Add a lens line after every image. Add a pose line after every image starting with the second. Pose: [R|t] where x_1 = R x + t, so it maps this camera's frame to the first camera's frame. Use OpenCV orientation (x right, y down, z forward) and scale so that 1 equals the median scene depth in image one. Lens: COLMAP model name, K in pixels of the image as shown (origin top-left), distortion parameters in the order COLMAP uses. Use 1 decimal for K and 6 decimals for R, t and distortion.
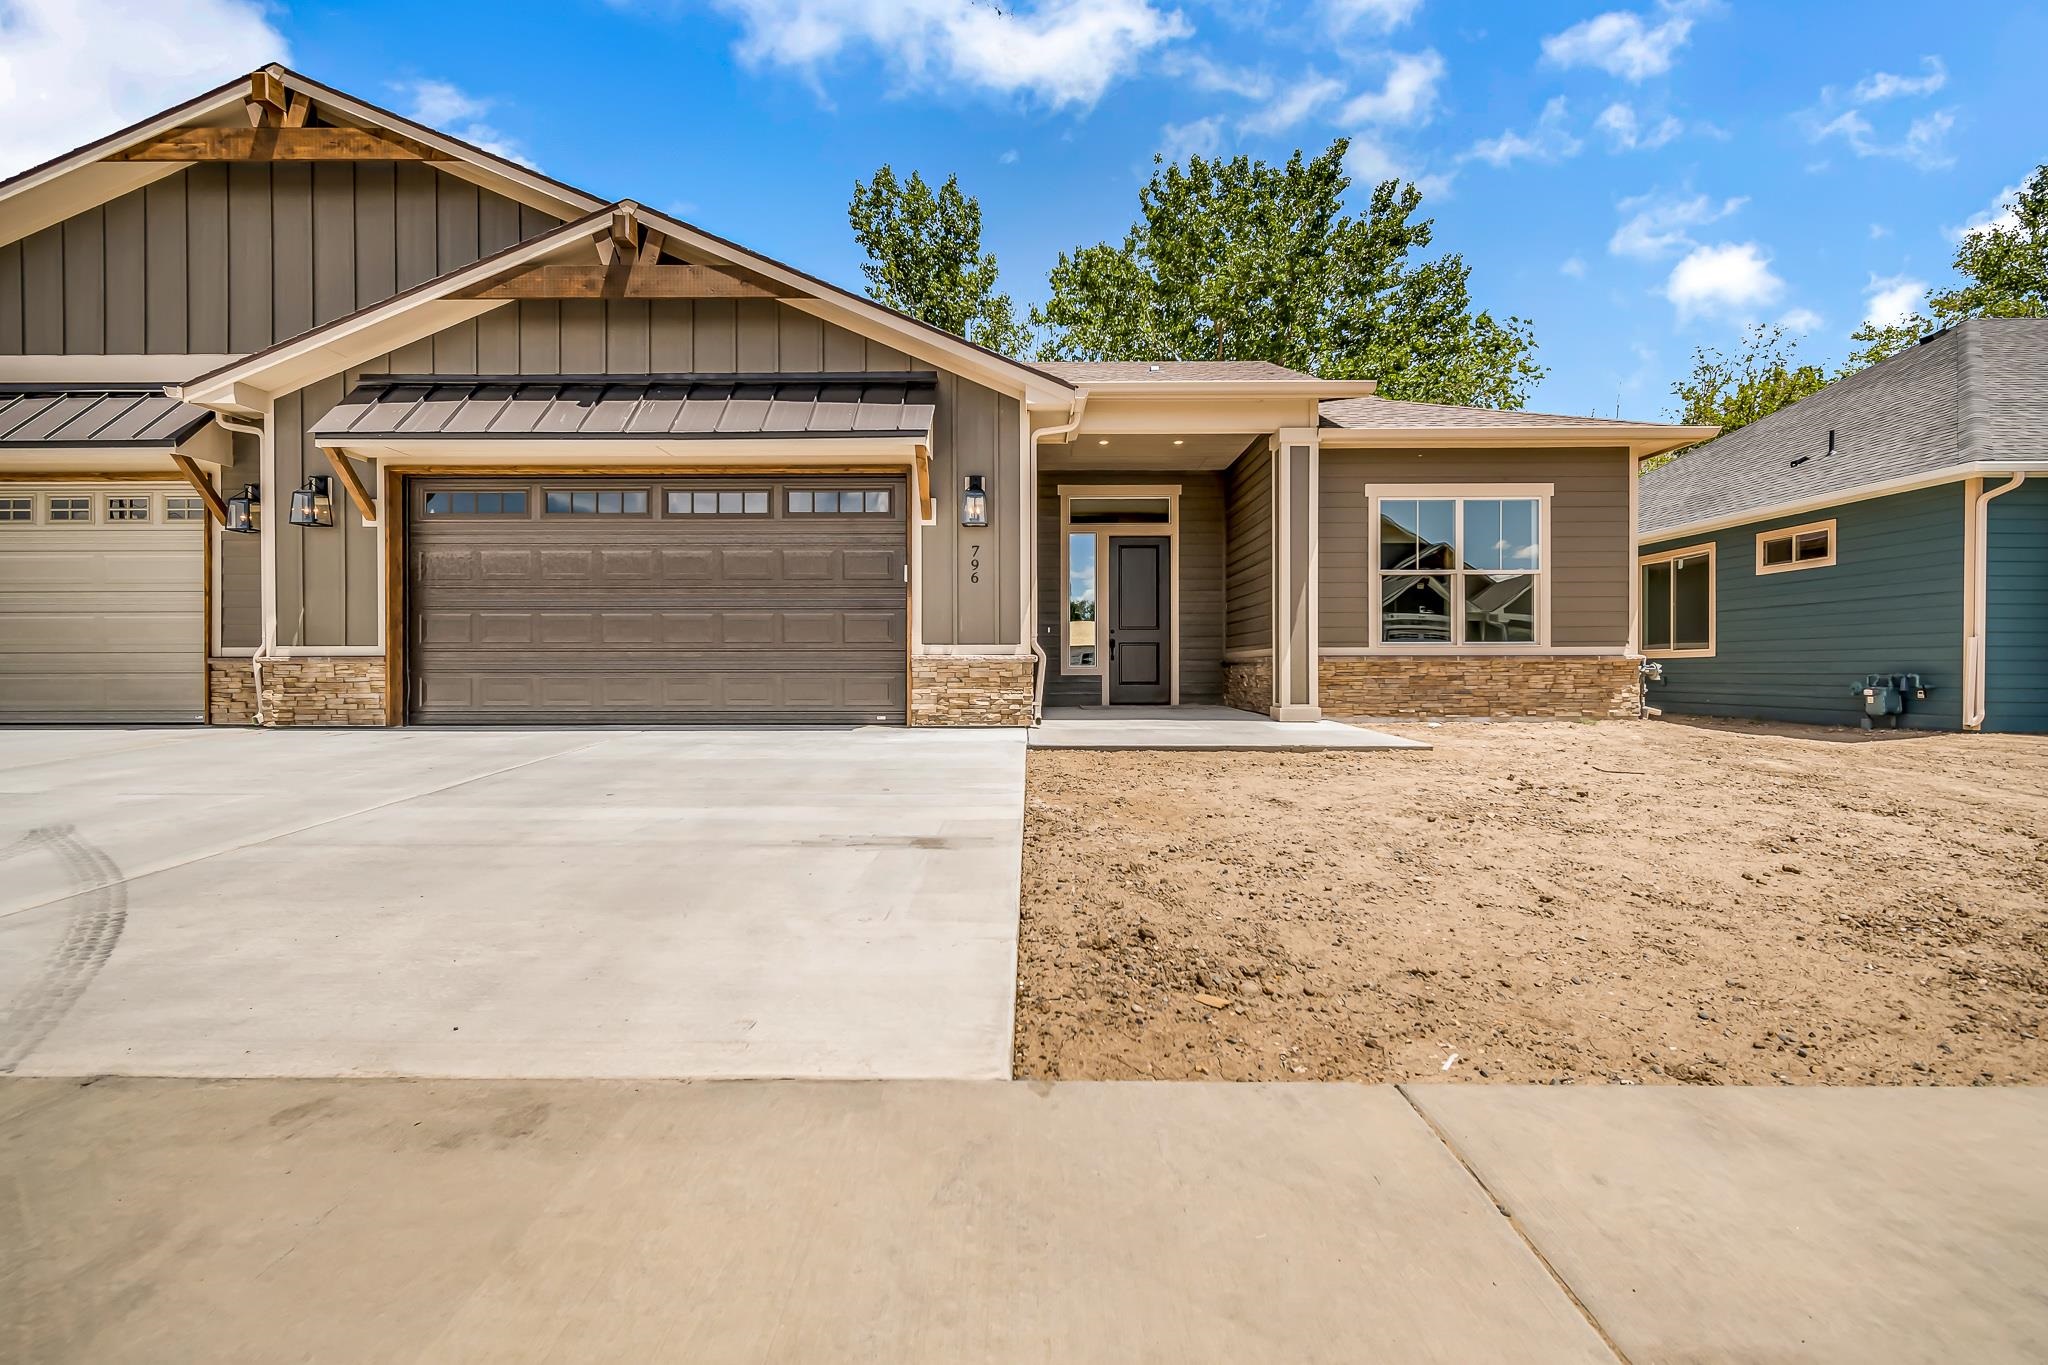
lens RADIAL K [[846.5, 0, 1025.7], [0, 846.5, 669.7], [0, 0, 1]] dist [0.009975, 0.000139]
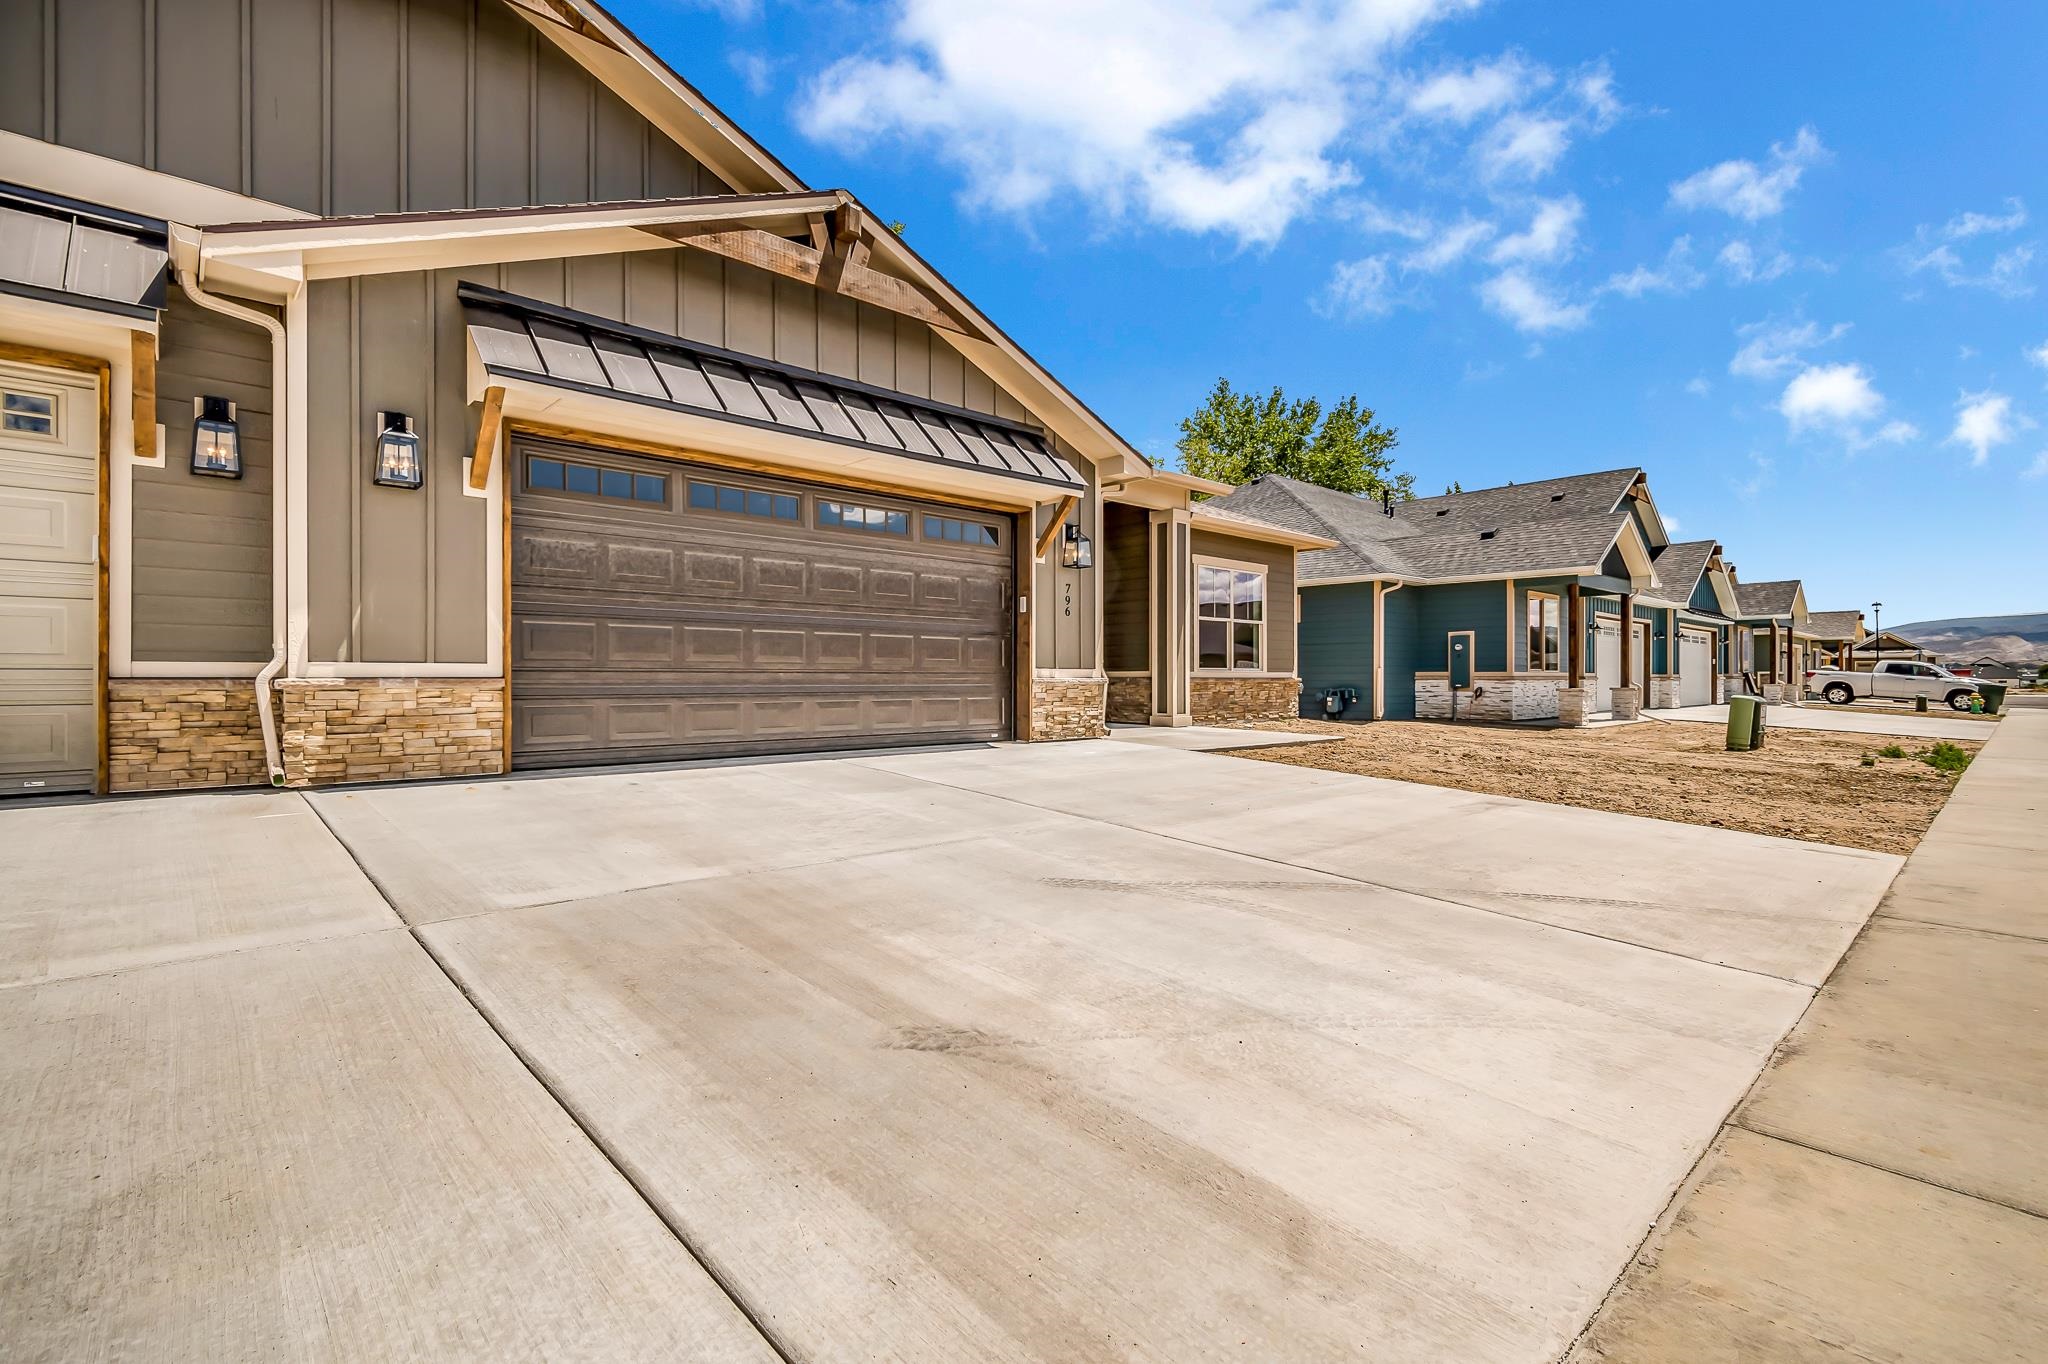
lens RADIAL K [[912.6, 0, 1024.0], [0, 912.6, 682.0], [0, 0, 1]] dist [-0.001257, -0.000468]
pose [[0.730027, -0.000464, 0.683419, -0.951529], [-0.000813, 0.999998, 0.001547, -0.013741], [-0.683418, -0.001685, 0.730025, 0.123999]]
